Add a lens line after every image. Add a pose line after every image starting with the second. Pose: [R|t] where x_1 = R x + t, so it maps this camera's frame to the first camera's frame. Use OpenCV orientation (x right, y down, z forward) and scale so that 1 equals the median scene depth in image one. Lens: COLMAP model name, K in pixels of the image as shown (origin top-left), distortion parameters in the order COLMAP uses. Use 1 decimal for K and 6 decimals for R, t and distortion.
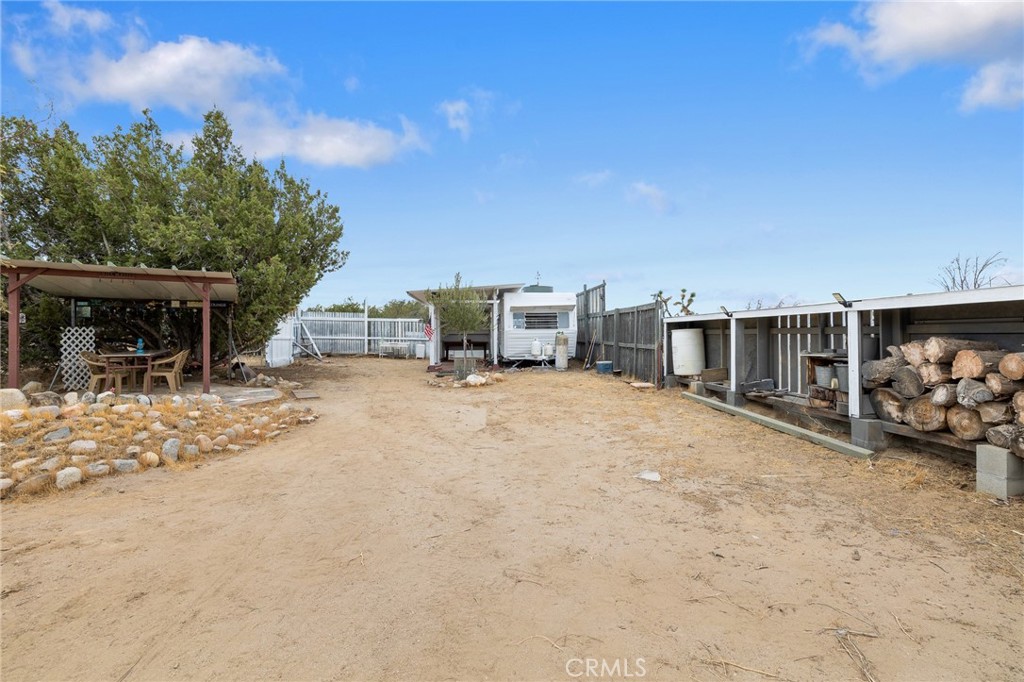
lens RADIAL K [[433.7, 0, 512.0], [0, 433.7, 341.0], [0, 0, 1]] dist [0.000096, -0.000079]
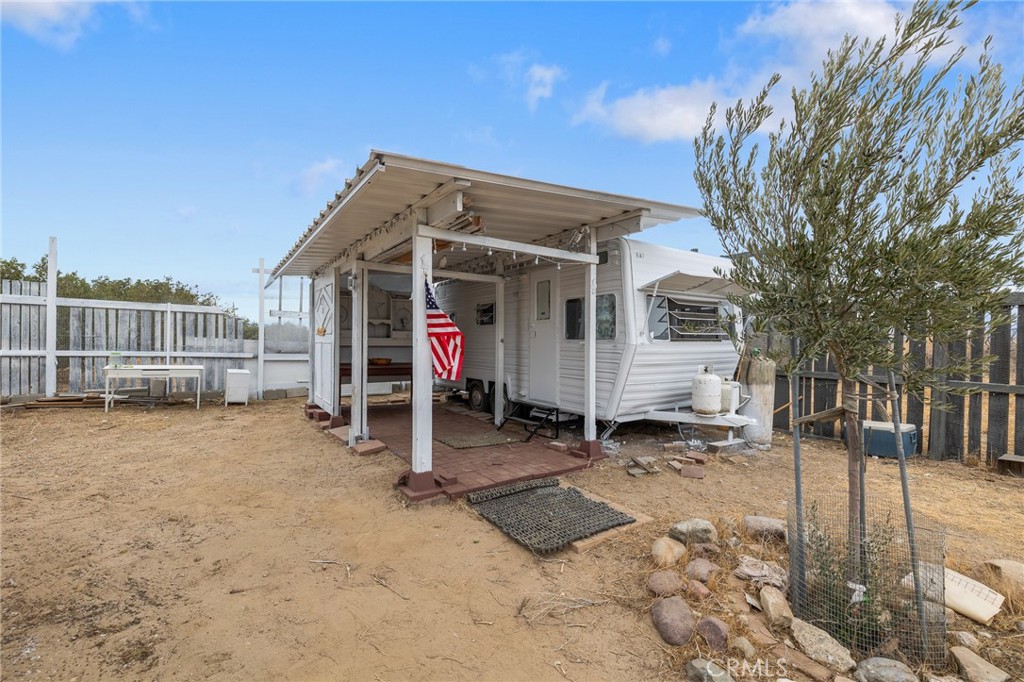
lens RADIAL K [[433.7, 0, 512.0], [0, 433.7, 341.0], [0, 0, 1]] dist [0.000096, -0.000079]
pose [[0.868727, 0.013284, 0.495113, -0.361347], [-0.007077, 0.999871, -0.014411, -0.027876], [-0.495241, 0.009015, 0.868709, 0.986145]]
